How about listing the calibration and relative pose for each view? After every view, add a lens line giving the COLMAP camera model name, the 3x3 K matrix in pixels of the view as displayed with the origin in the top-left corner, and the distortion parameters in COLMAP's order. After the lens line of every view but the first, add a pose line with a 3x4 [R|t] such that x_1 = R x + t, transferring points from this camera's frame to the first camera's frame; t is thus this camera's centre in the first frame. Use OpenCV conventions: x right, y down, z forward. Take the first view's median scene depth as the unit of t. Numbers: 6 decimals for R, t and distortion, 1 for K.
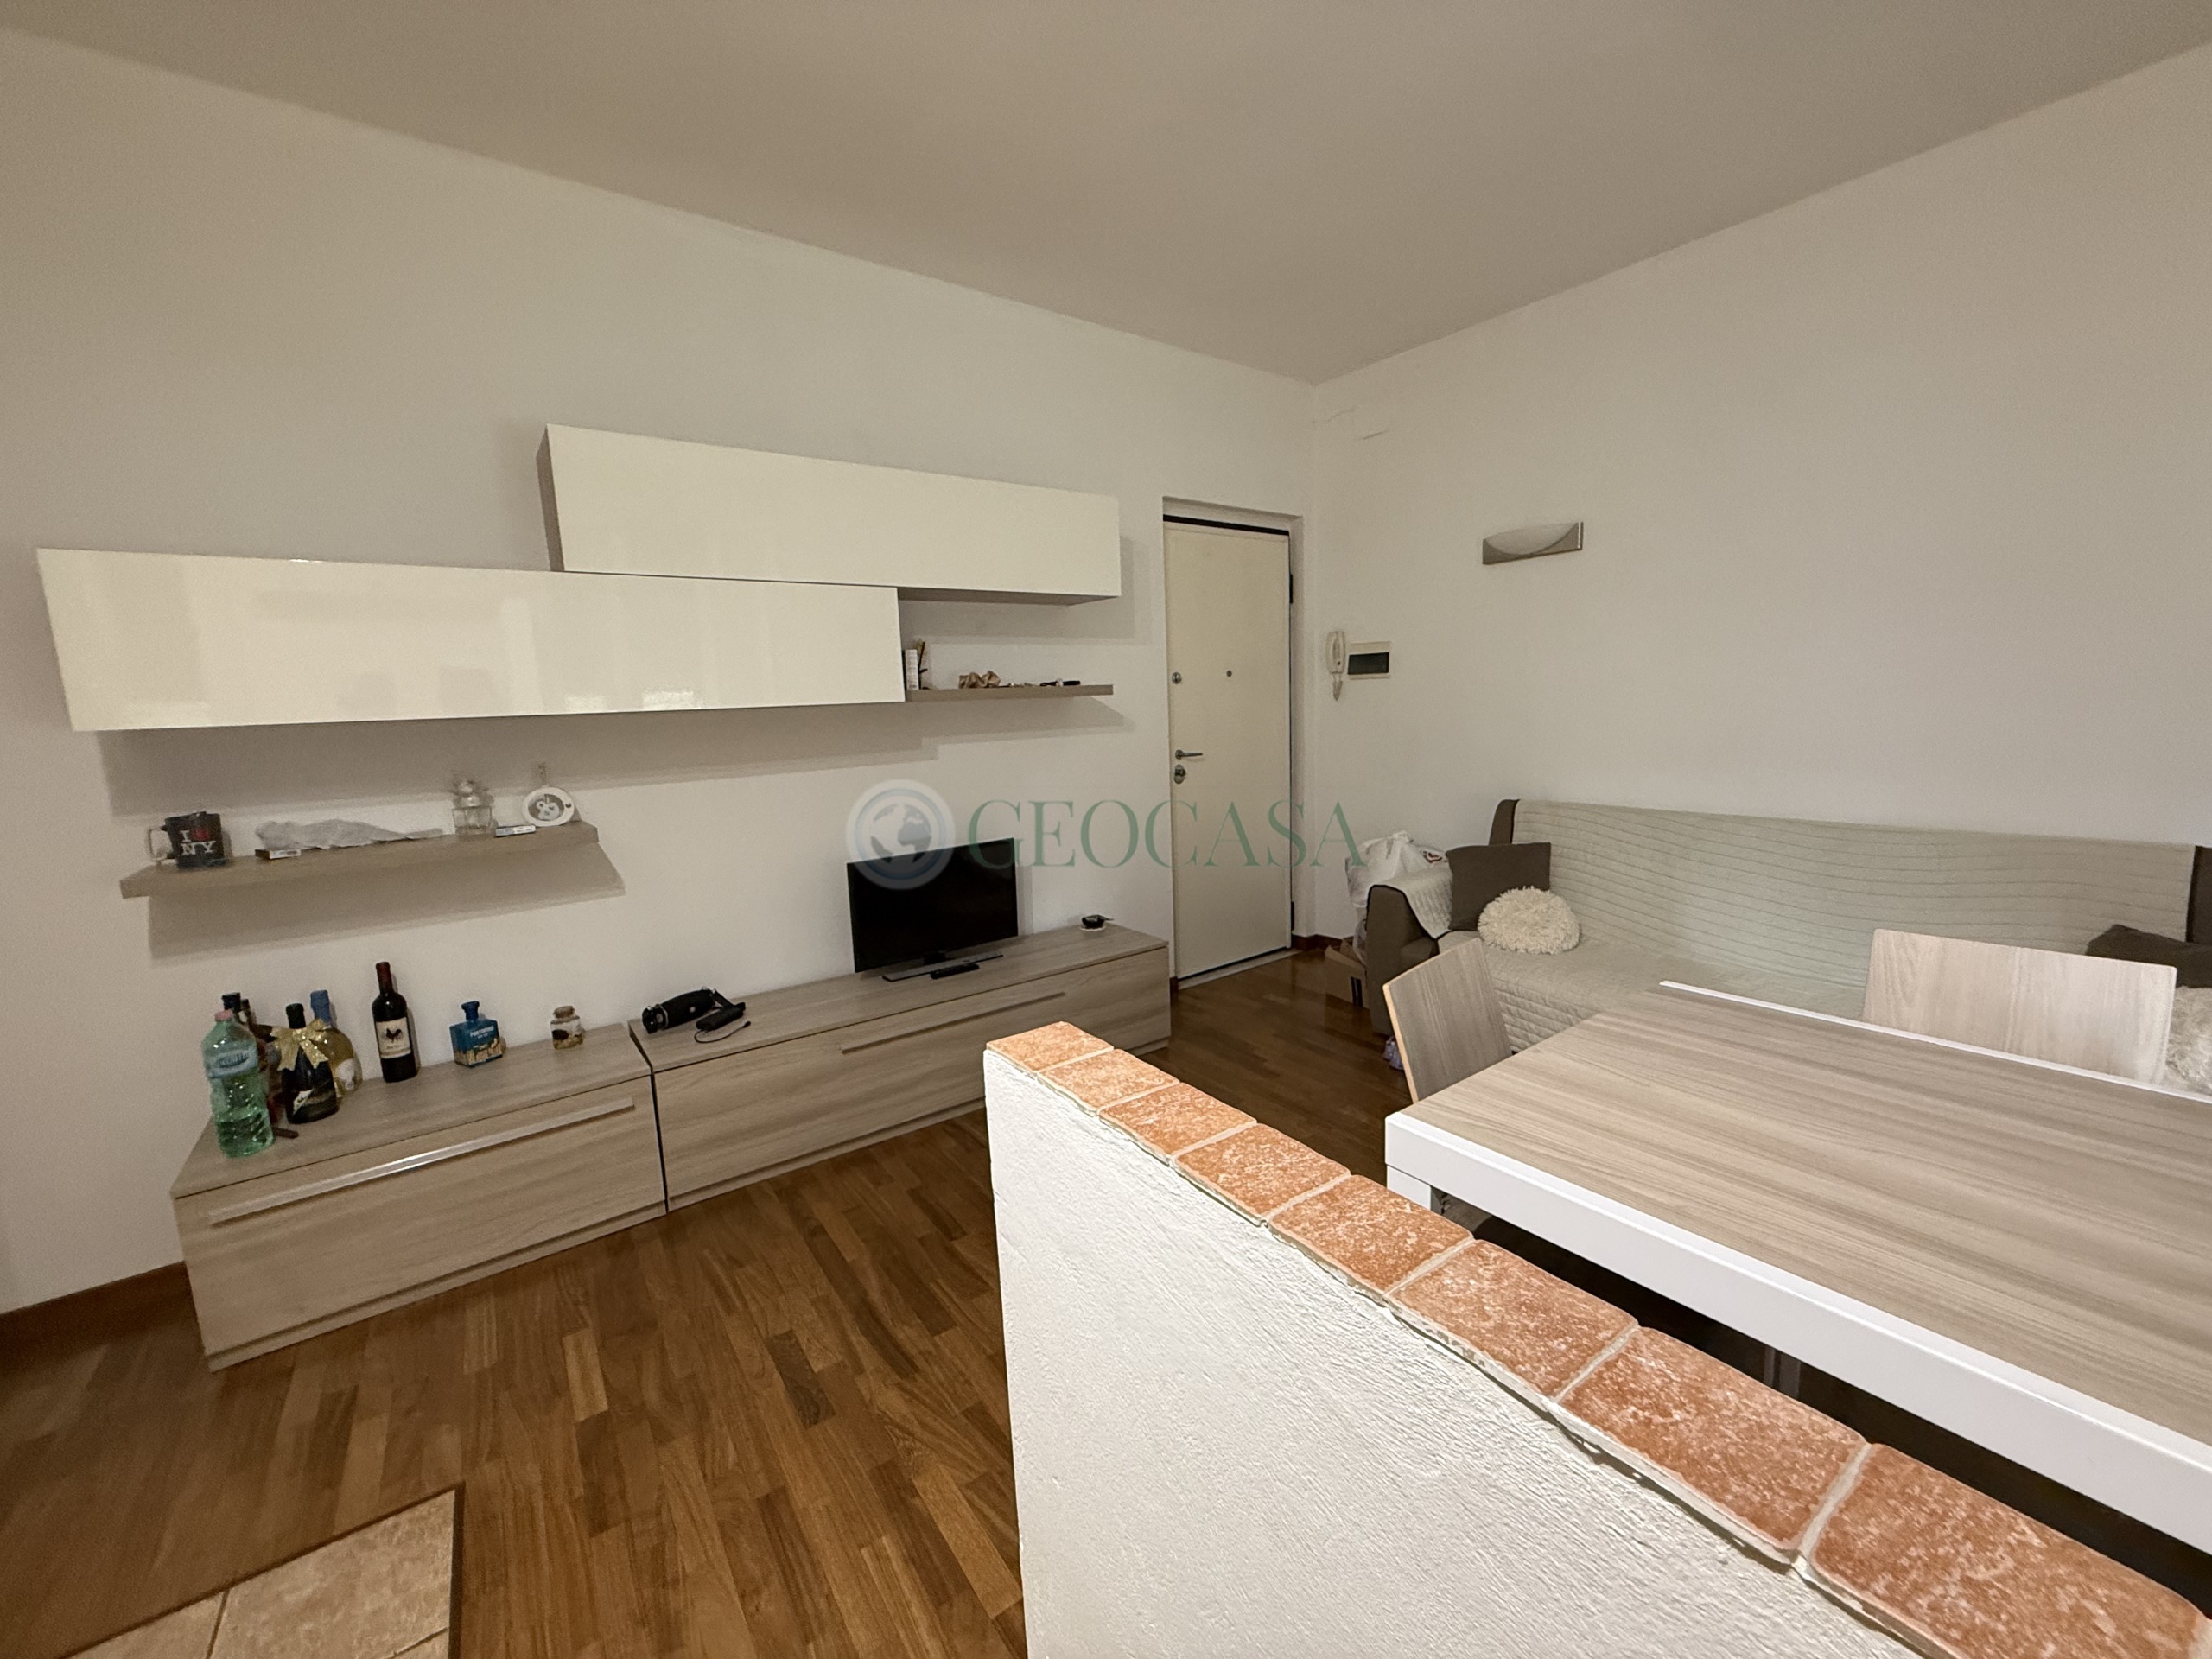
lens RADIAL K [[878.6, 0, 1103.7], [0, 878.6, 832.5], [0, 0, 1]] dist [-0.000074, 0.000211]
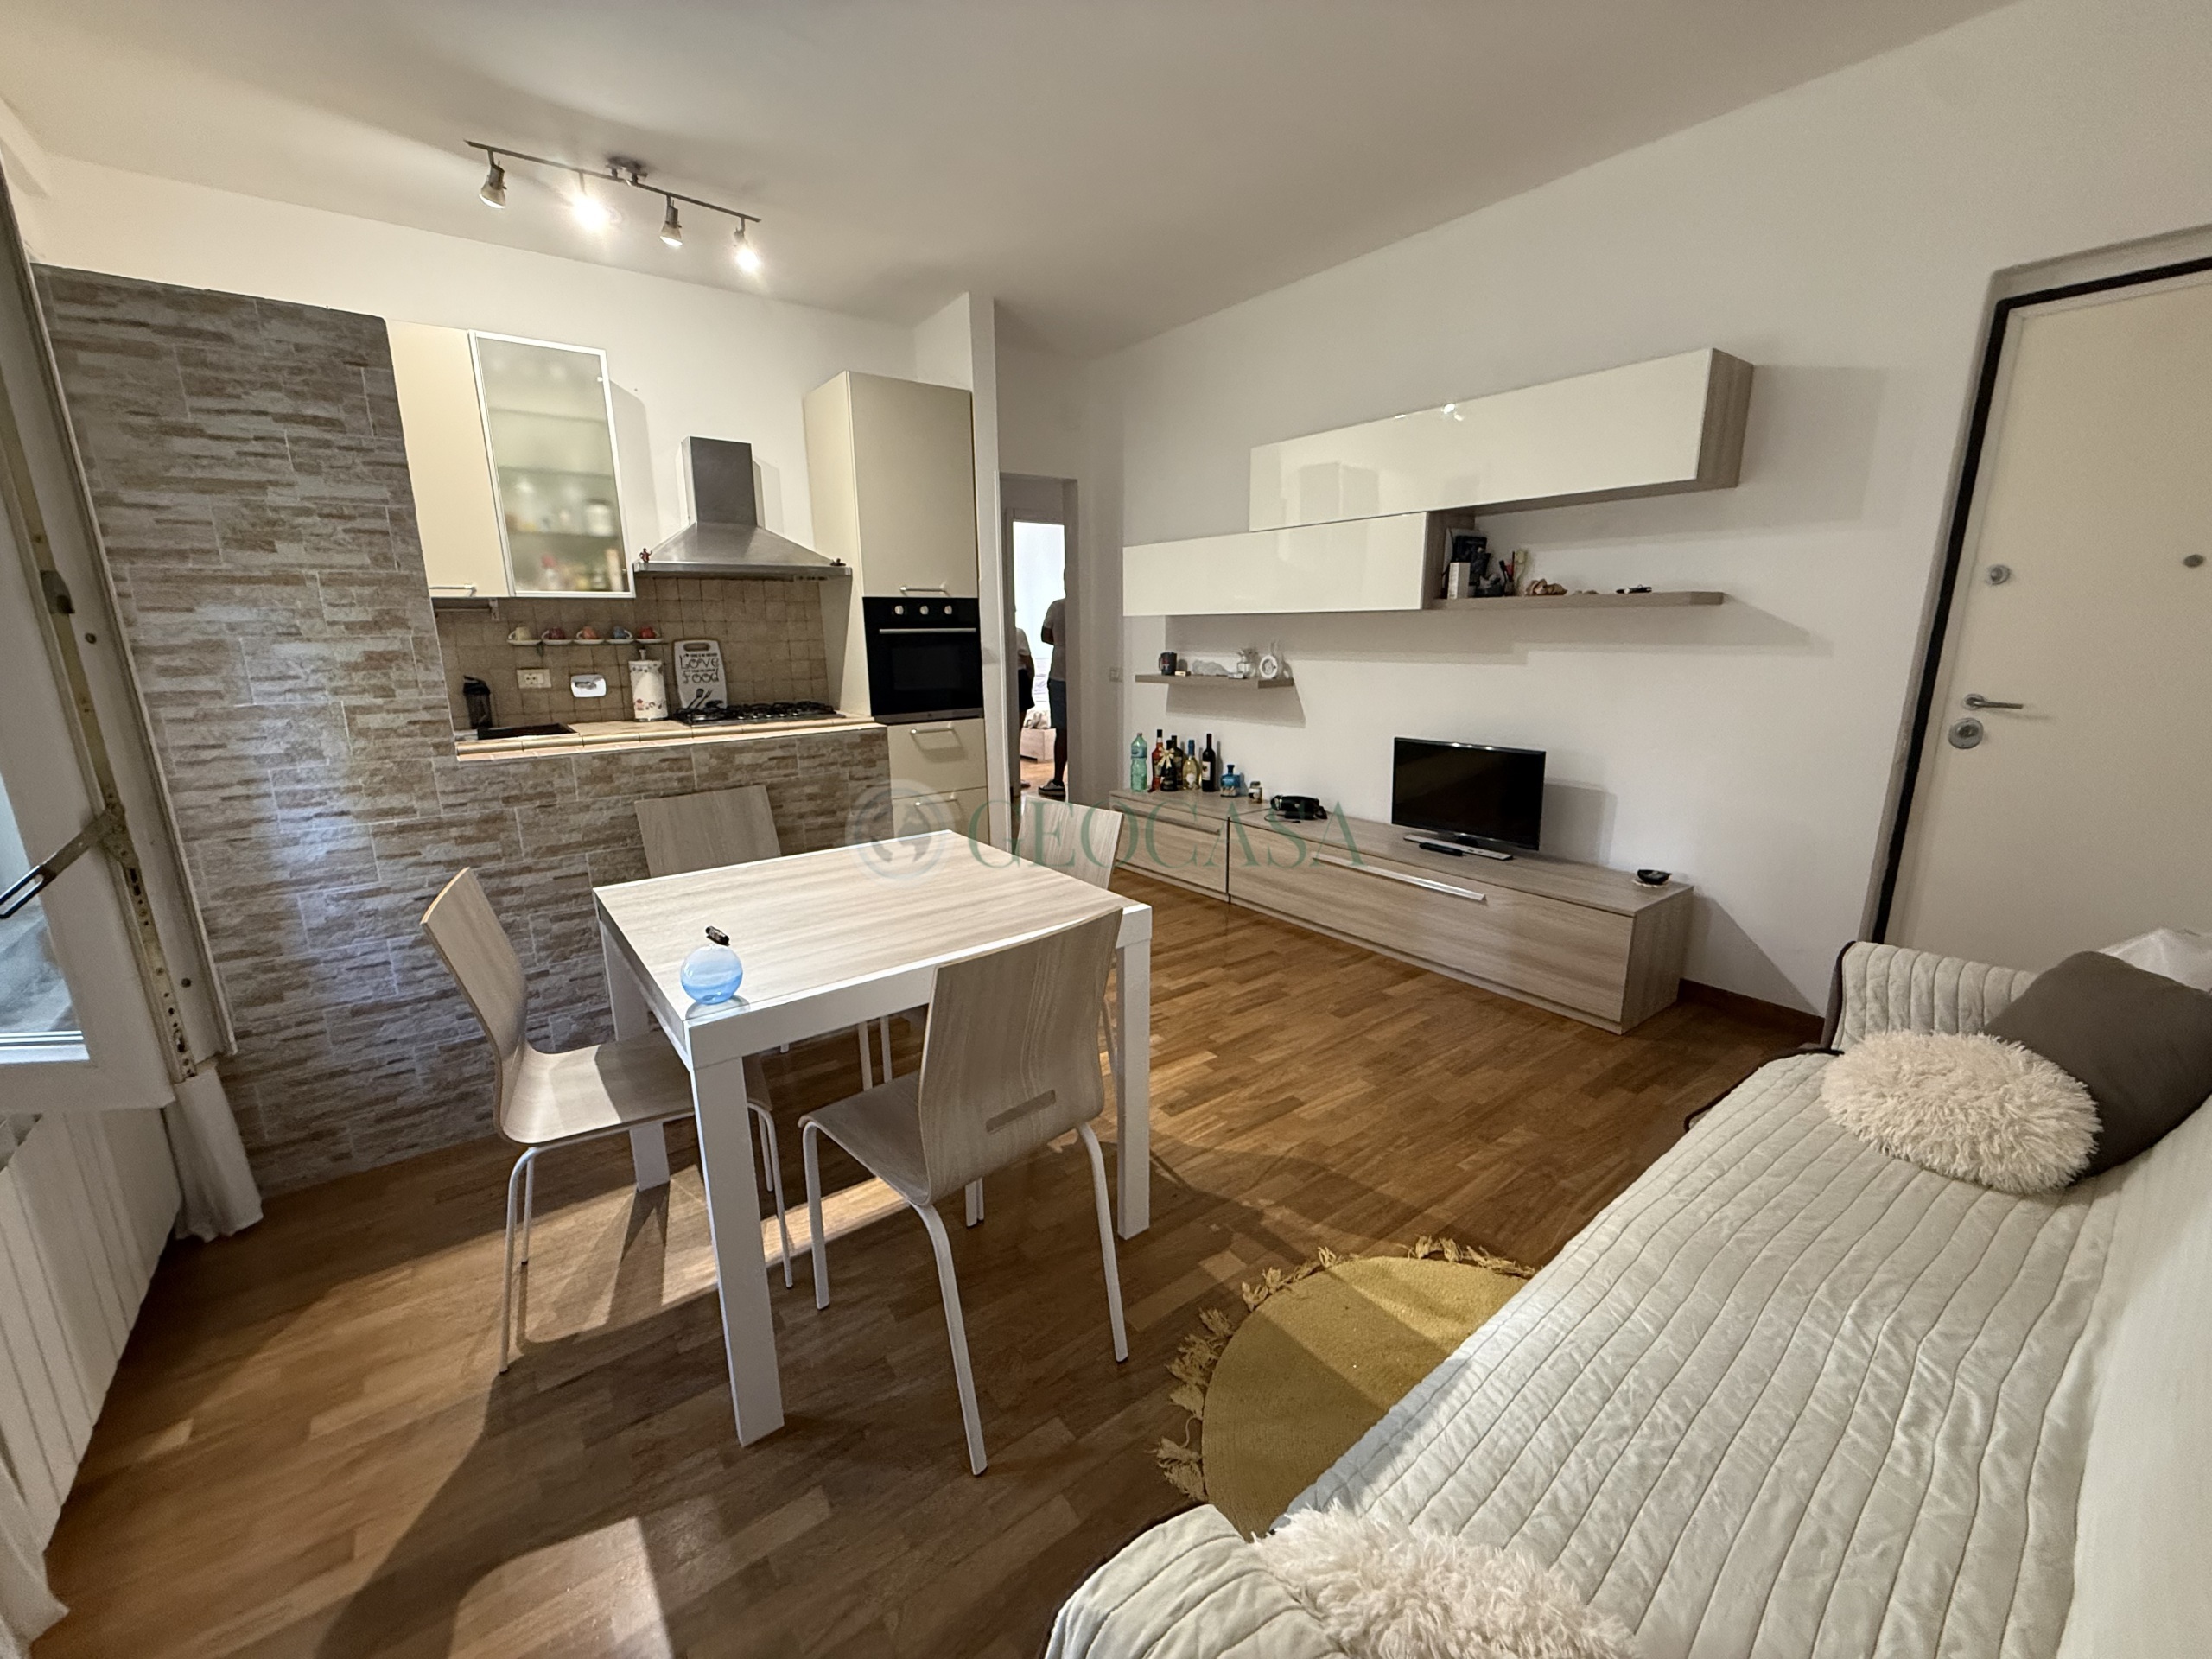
lens RADIAL K [[878.6, 0, 1108.6], [0, 878.6, 825.7], [0, 0, 1]] dist [-0.000074, 0.000211]
pose [[0.027496, 0.263026, -0.964397, 1.066749], [-0.141759, 0.956037, 0.256704, -0.121470], [0.989519, 0.129654, 0.063573, 0.579847]]
